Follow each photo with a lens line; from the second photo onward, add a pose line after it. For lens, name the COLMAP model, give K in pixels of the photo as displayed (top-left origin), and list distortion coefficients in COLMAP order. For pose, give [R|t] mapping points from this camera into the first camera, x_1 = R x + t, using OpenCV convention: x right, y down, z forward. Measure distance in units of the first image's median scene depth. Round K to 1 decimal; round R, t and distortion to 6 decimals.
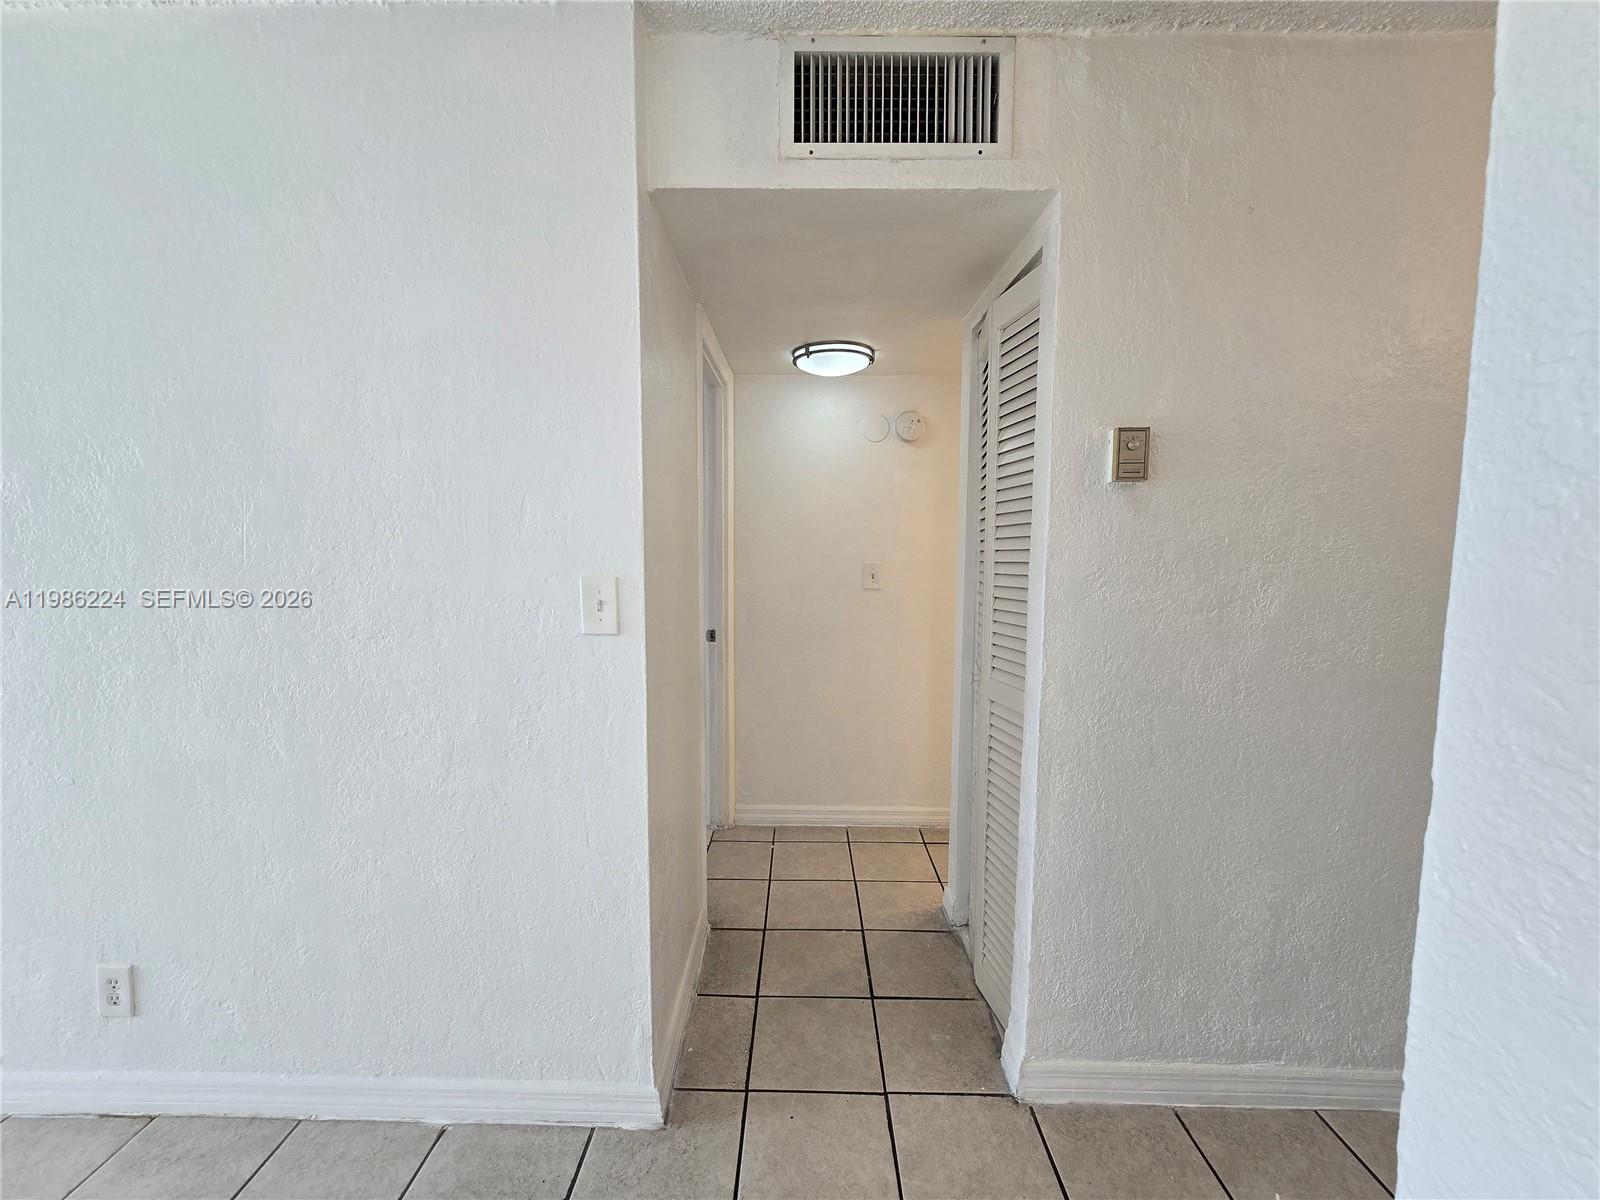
lens RADIAL K [[652.4, 0, 800.1], [0, 652.4, 597.0], [0, 0, 1]] dist [-0.007970, 0.002142]
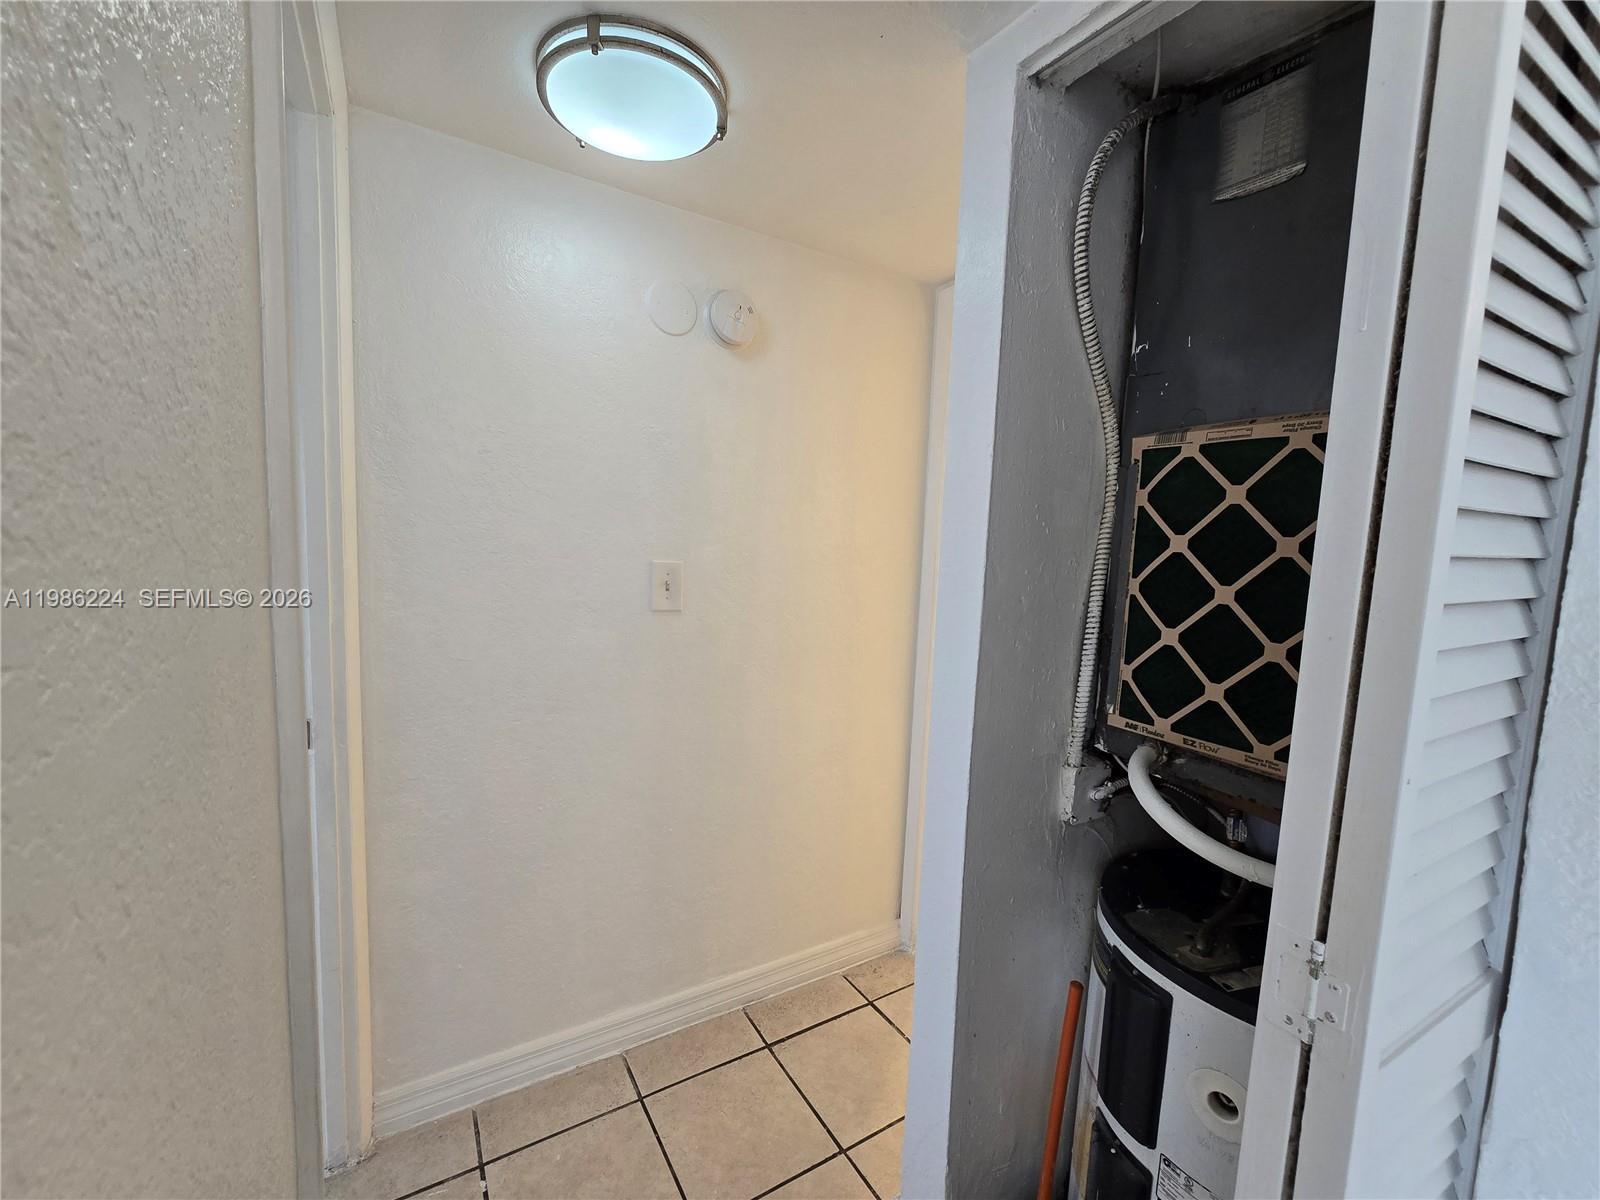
lens RADIAL K [[652.4, 0, 790.5], [0, 652.4, 599.3], [0, 0, 1]] dist [-0.007970, 0.002142]
pose [[0.849635, -0.025847, 0.526737, -0.088579], [0.010398, 0.999425, 0.032270, -0.039860], [-0.527269, -0.021941, 0.849415, 0.509142]]
